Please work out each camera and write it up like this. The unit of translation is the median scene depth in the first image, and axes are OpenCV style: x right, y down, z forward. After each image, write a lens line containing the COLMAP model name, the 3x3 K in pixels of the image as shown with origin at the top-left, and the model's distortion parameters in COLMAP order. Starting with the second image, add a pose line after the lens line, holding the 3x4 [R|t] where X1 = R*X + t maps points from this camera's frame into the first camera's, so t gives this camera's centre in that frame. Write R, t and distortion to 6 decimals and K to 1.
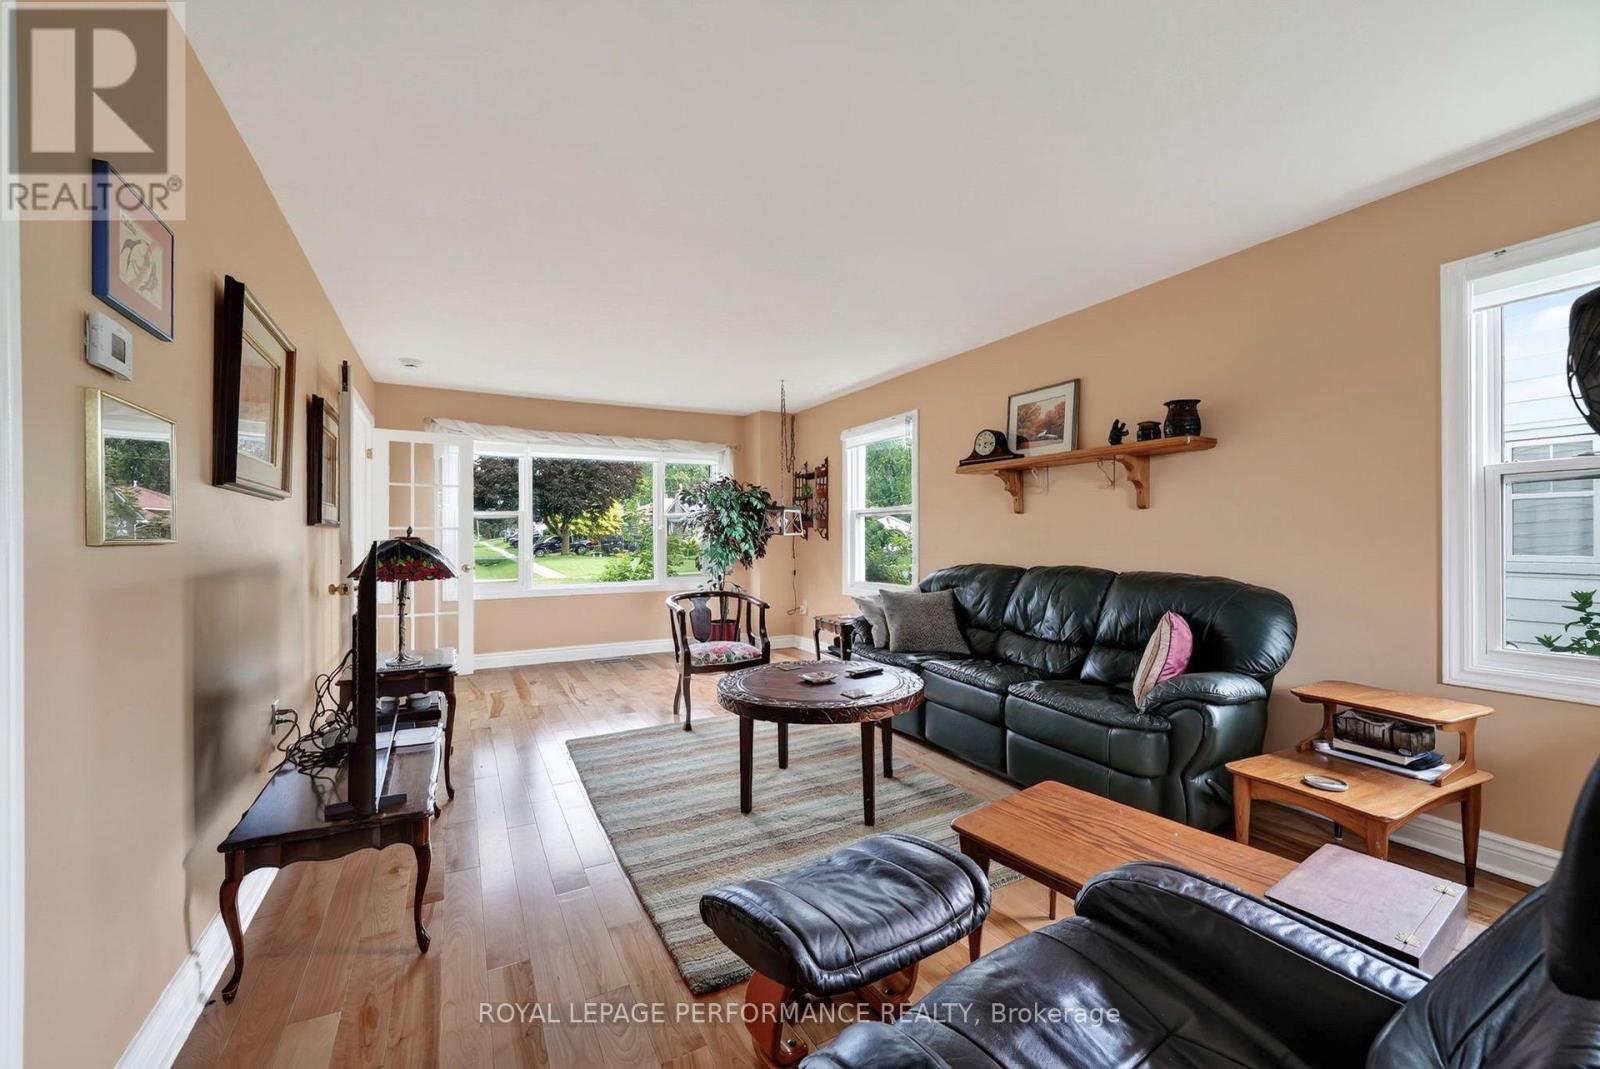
lens RADIAL K [[634.2, 0, 799.8], [0, 634.2, 536.3], [0, 0, 1]] dist [-0.002333, -0.000245]
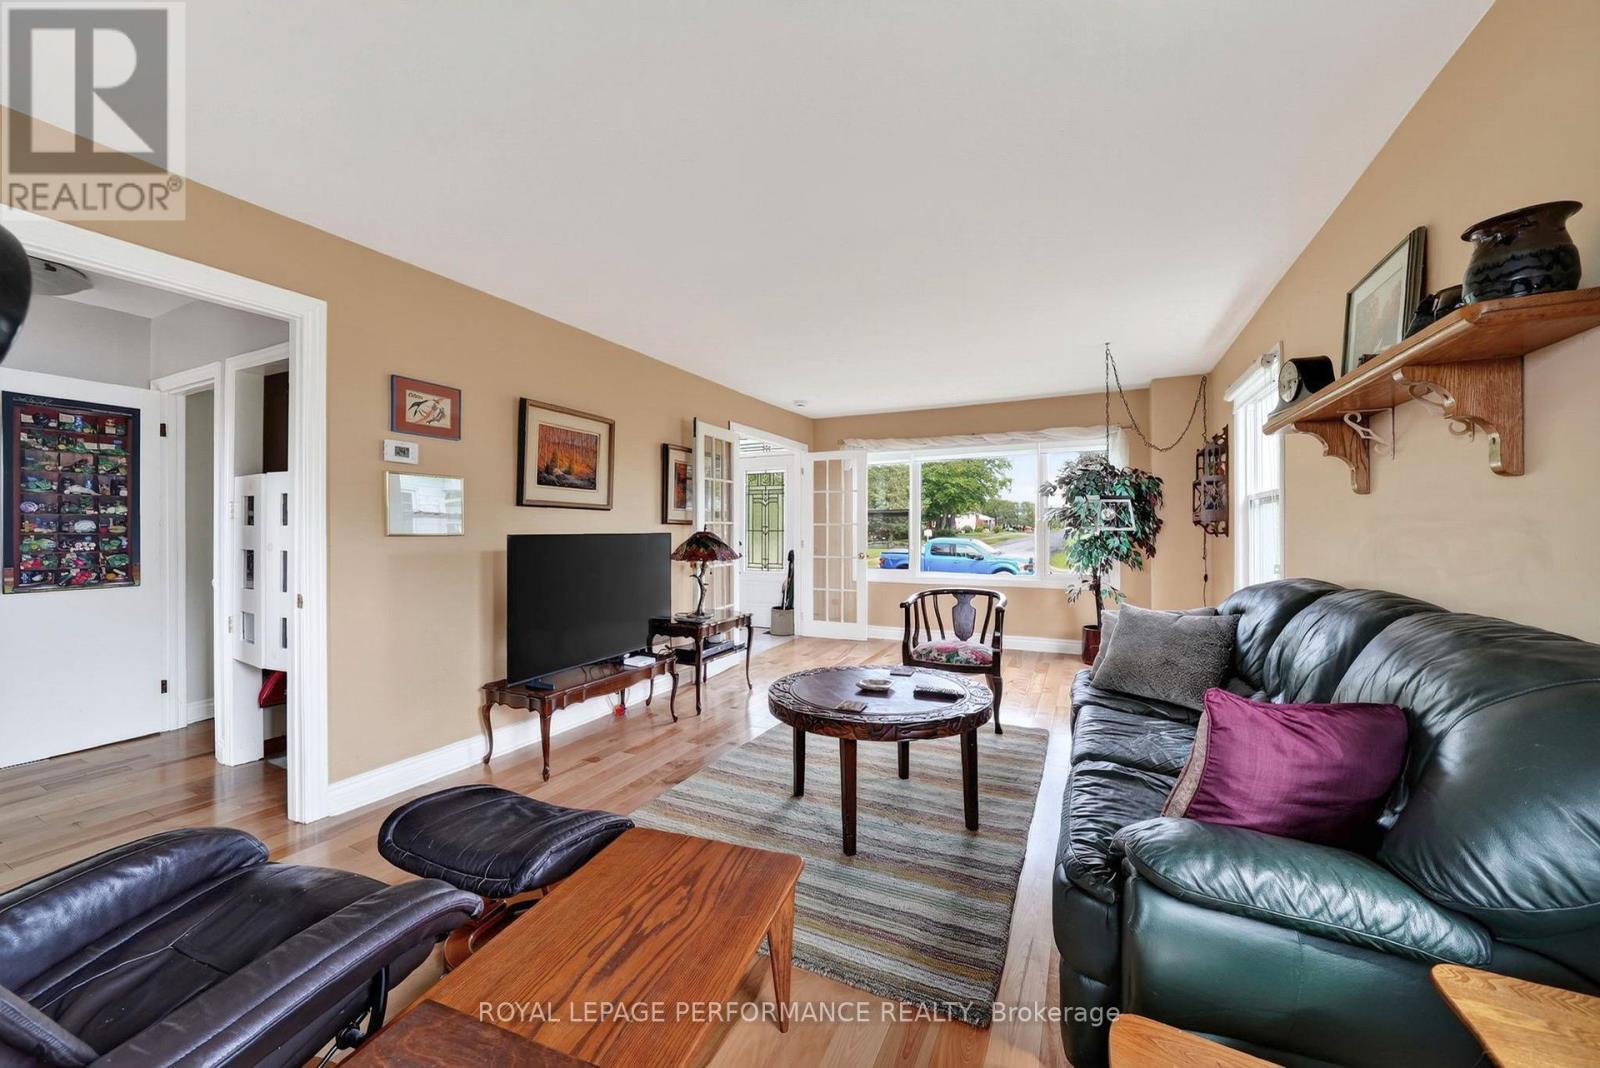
lens RADIAL K [[595.9, 0, 801.9], [0, 595.9, 530.6], [0, 0, 1]] dist [0.003746, 0.000110]
pose [[0.580018, 0.004227, -0.814593, 0.518521], [-0.002381, 0.999991, 0.003493, -0.004958], [0.814600, -0.000086, 0.580023, 0.309179]]
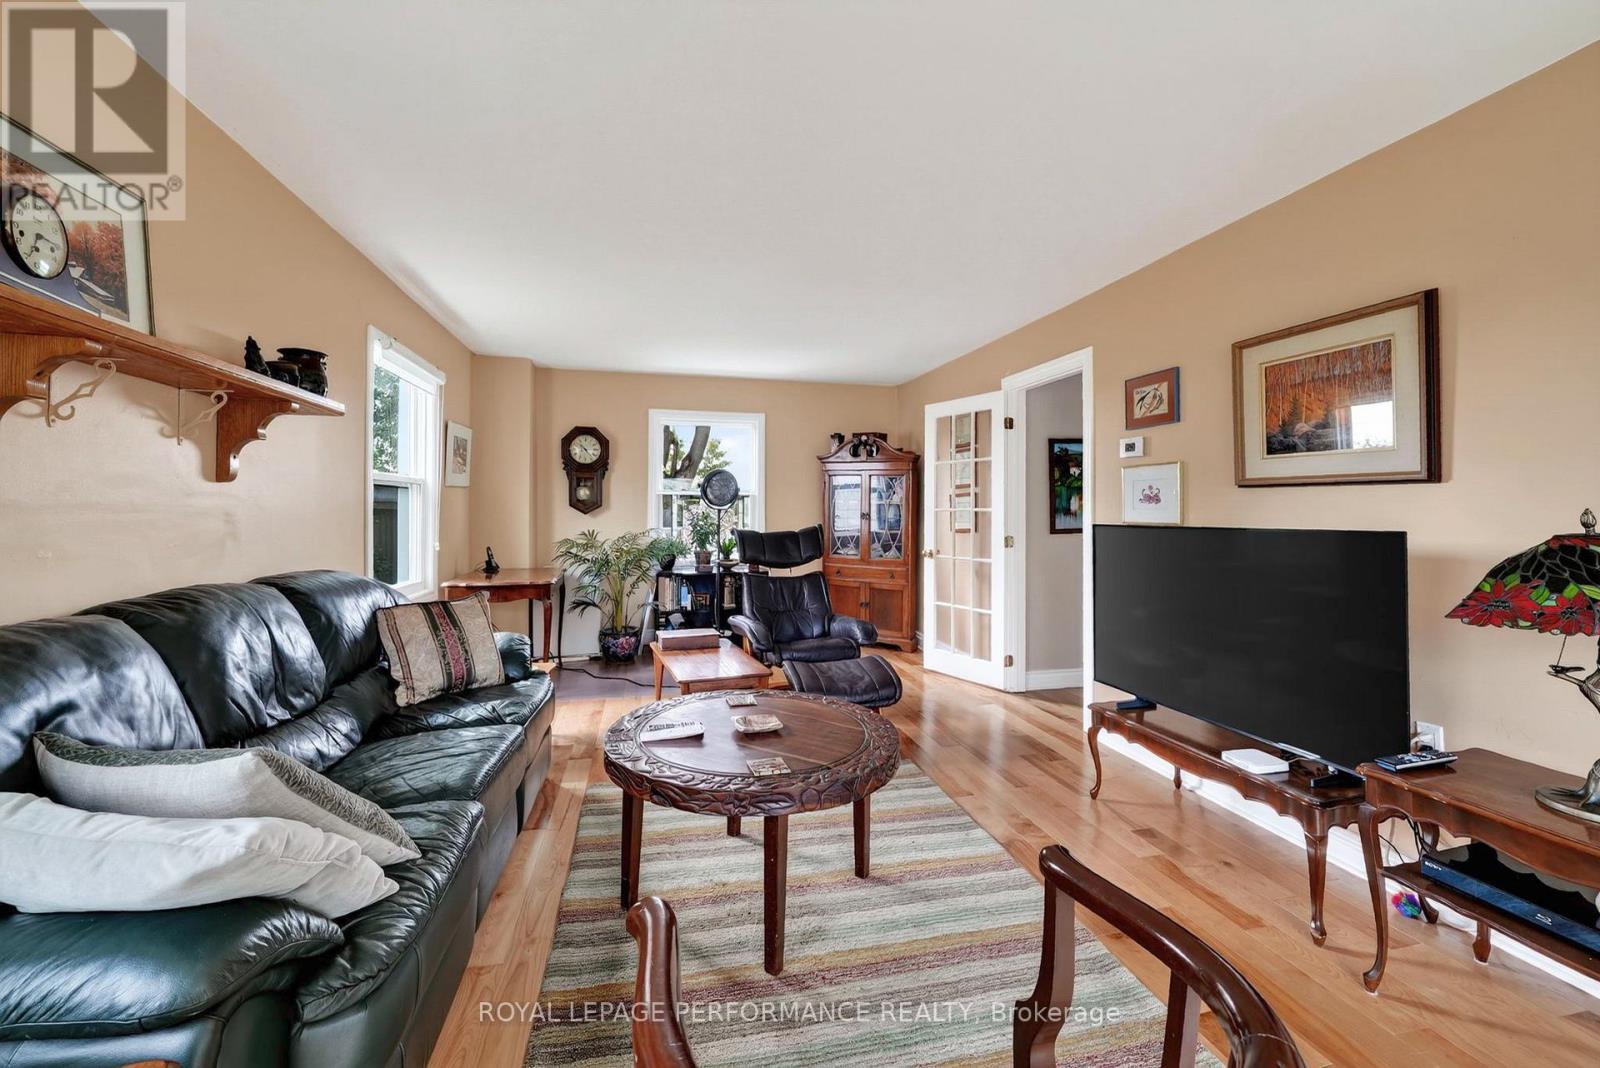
lens RADIAL K [[634.2, 0, 806.4], [0, 634.2, 507.3], [0, 0, 1]] dist [-0.002333, -0.000245]
pose [[-0.964057, 0.000705, 0.265693, -0.162206], [-0.000206, 0.999994, -0.003402, -0.013287], [-0.265694, -0.003334, -0.964052, 1.271103]]
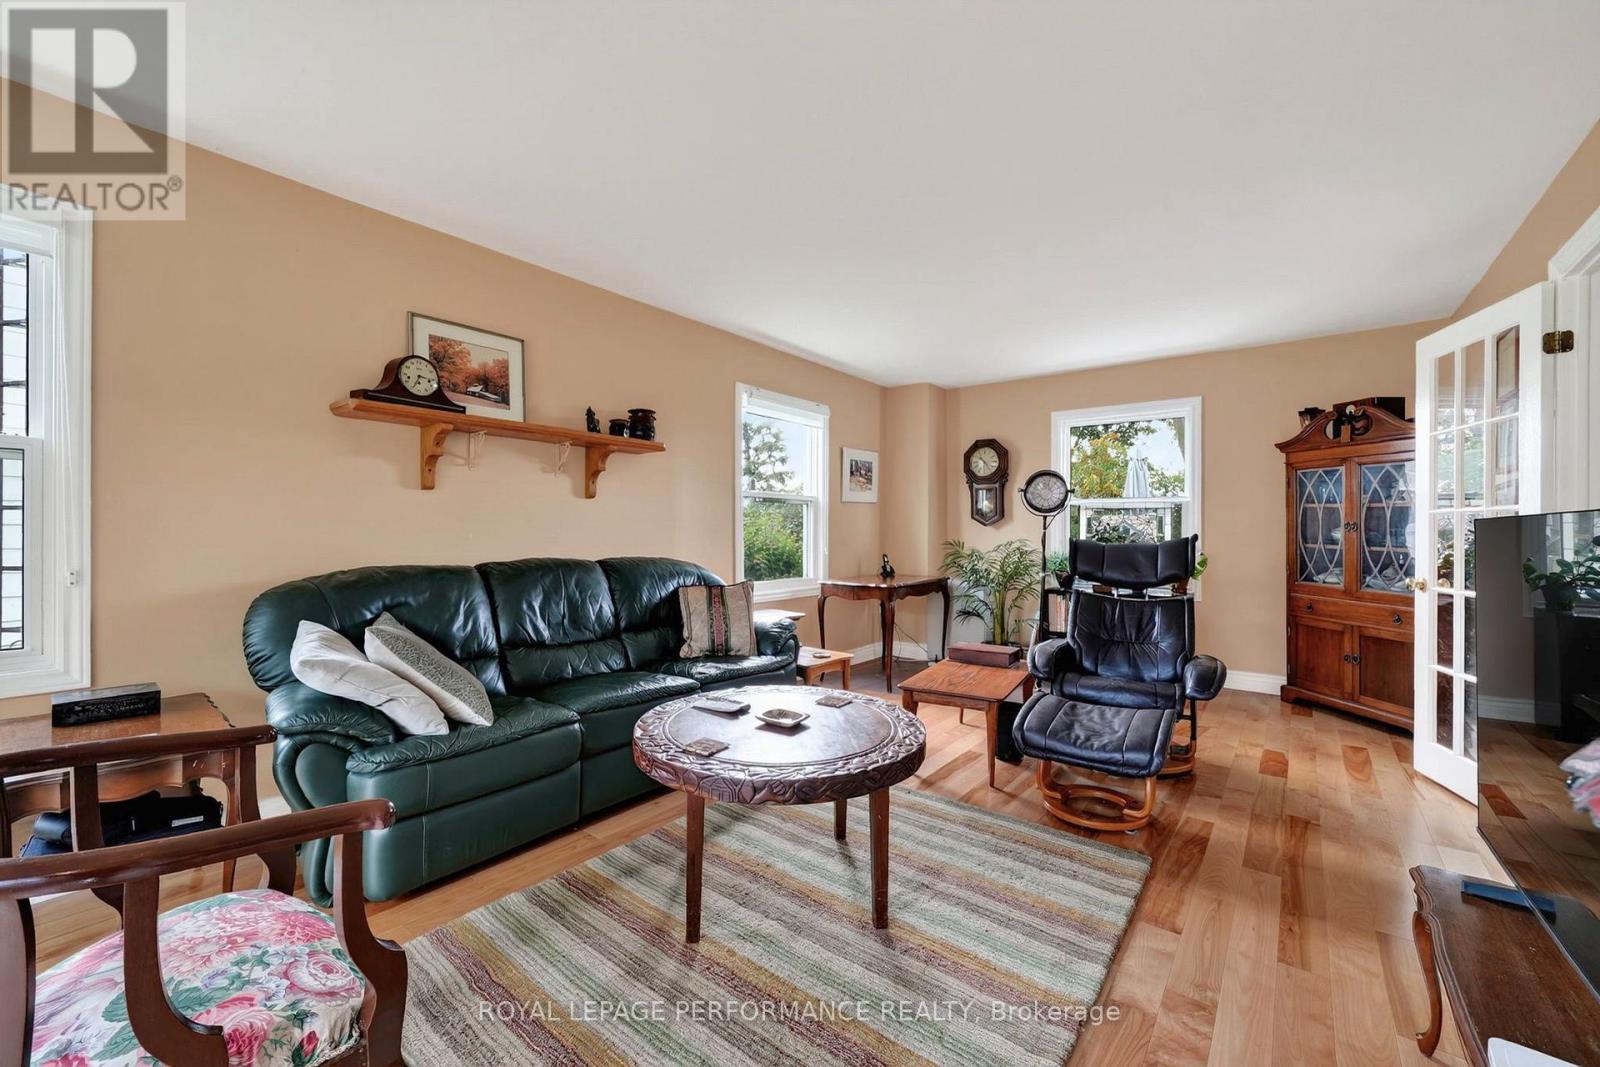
lens RADIAL K [[634.2, 0, 801.2], [0, 634.2, 528.5], [0, 0, 1]] dist [-0.002333, -0.000245]
pose [[-0.411576, 0.005152, 0.911361, -0.475769], [0.002385, 0.999987, -0.004576, 0.011079], [-0.911372, 0.000291, -0.411583, 0.969001]]
